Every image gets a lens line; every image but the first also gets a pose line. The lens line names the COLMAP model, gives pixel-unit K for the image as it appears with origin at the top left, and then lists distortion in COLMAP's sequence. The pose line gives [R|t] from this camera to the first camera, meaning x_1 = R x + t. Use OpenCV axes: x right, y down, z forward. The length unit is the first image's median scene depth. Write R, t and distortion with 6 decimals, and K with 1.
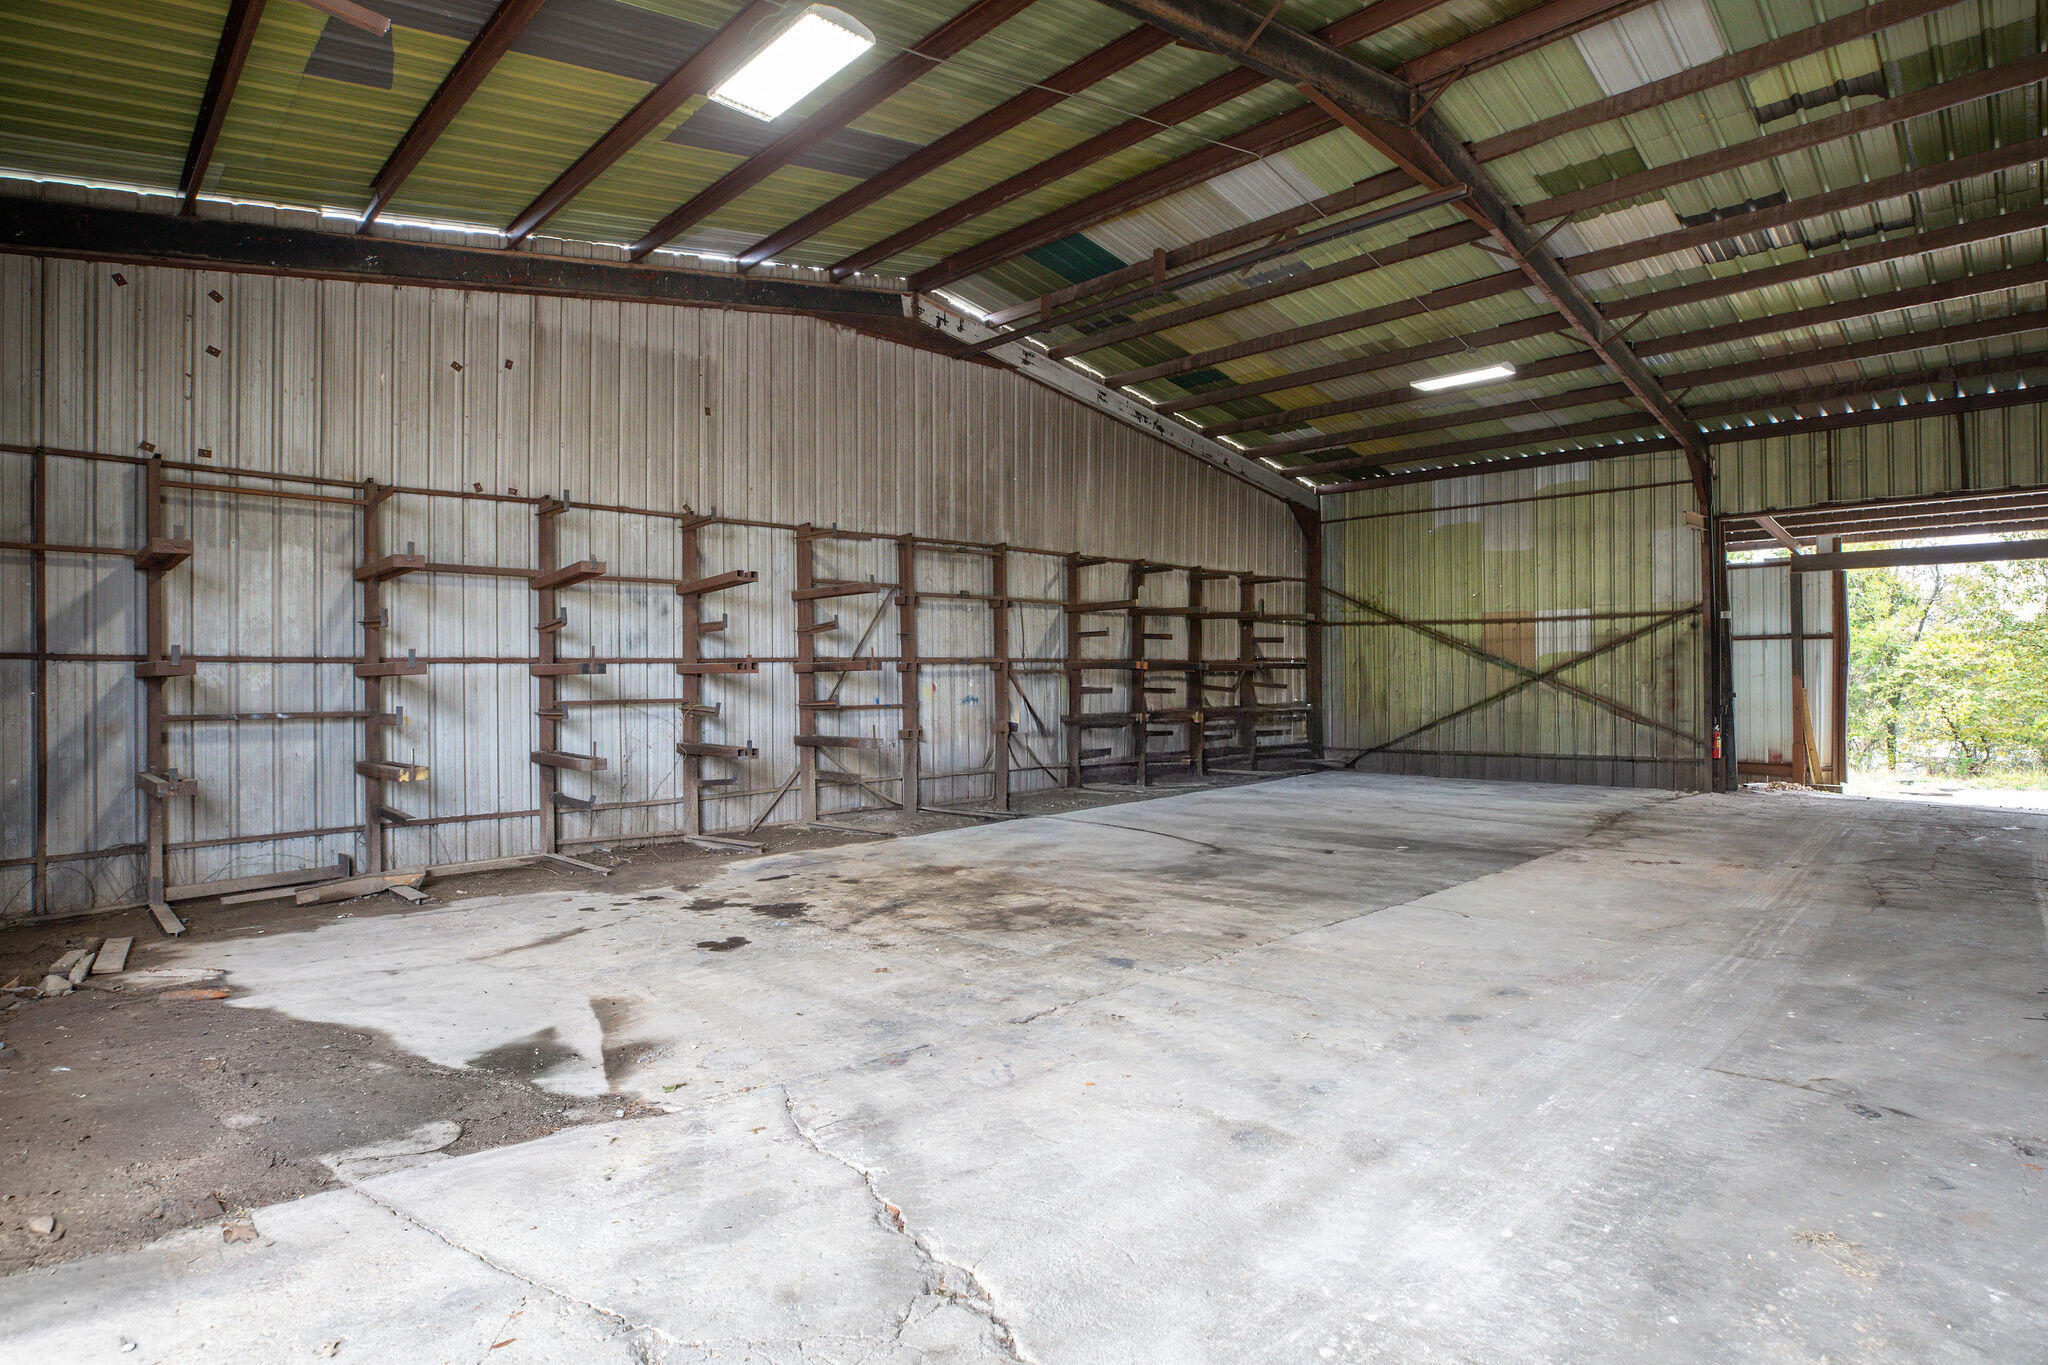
lens RADIAL K [[1035.1, 0, 1024.9], [0, 1035.1, 655.1], [0, 0, 1]] dist [-0.001326, 0.000028]
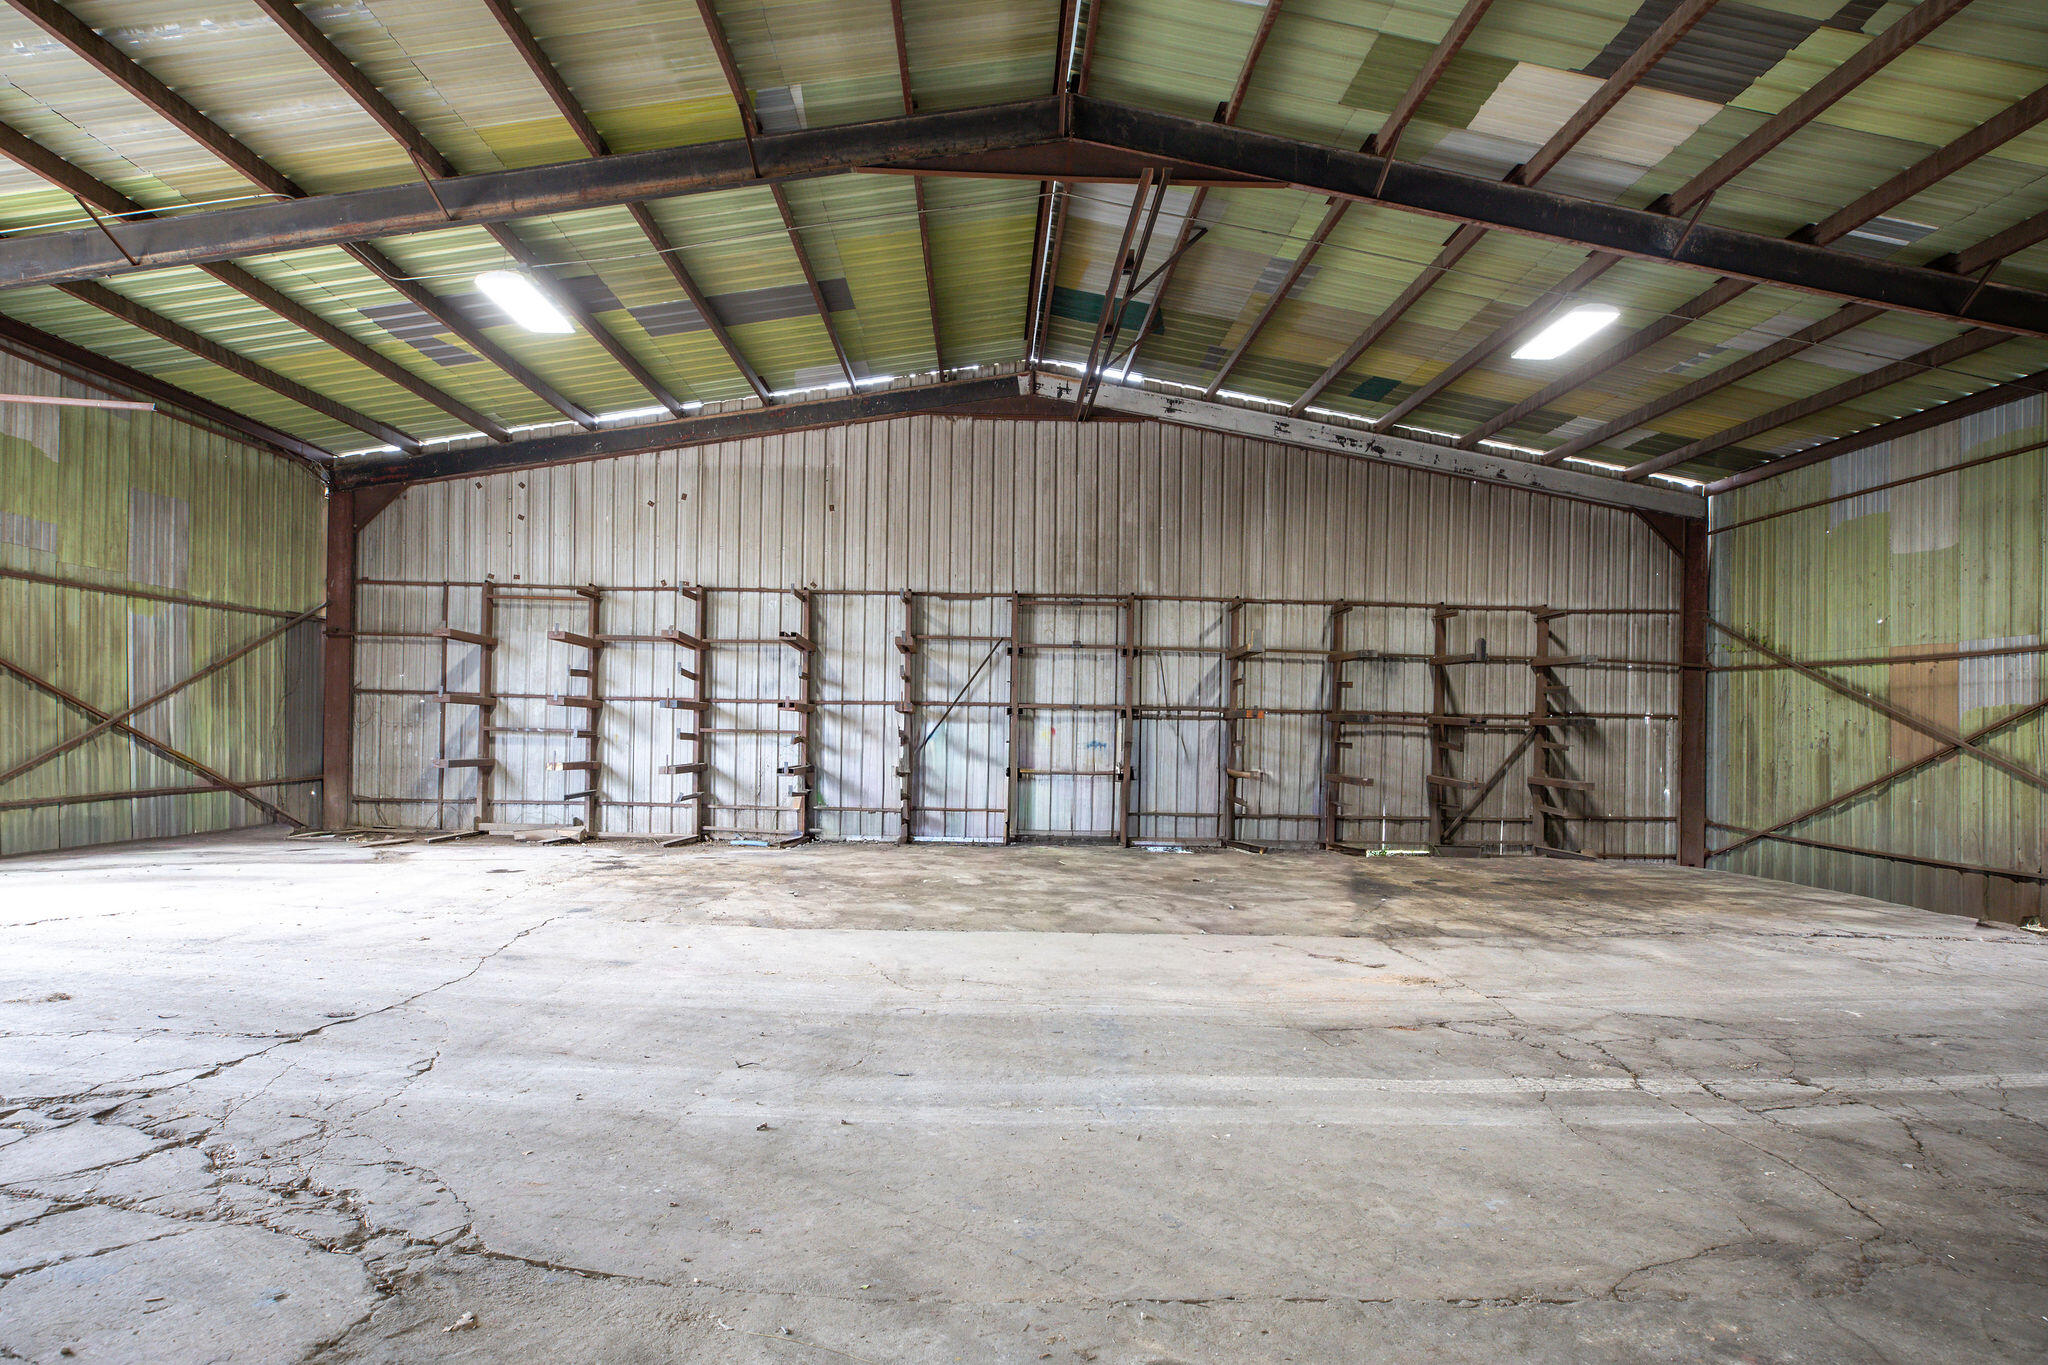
lens RADIAL K [[1044.2, 0, 1023.0], [0, 1044.2, 719.9], [0, 0, 1]] dist [-0.010043, 0.000376]
pose [[0.741868, 0.015725, -0.670361, 0.650488], [-0.014399, 0.999868, 0.007520, 0.011989], [0.670391, 0.004074, 0.741997, 0.178304]]
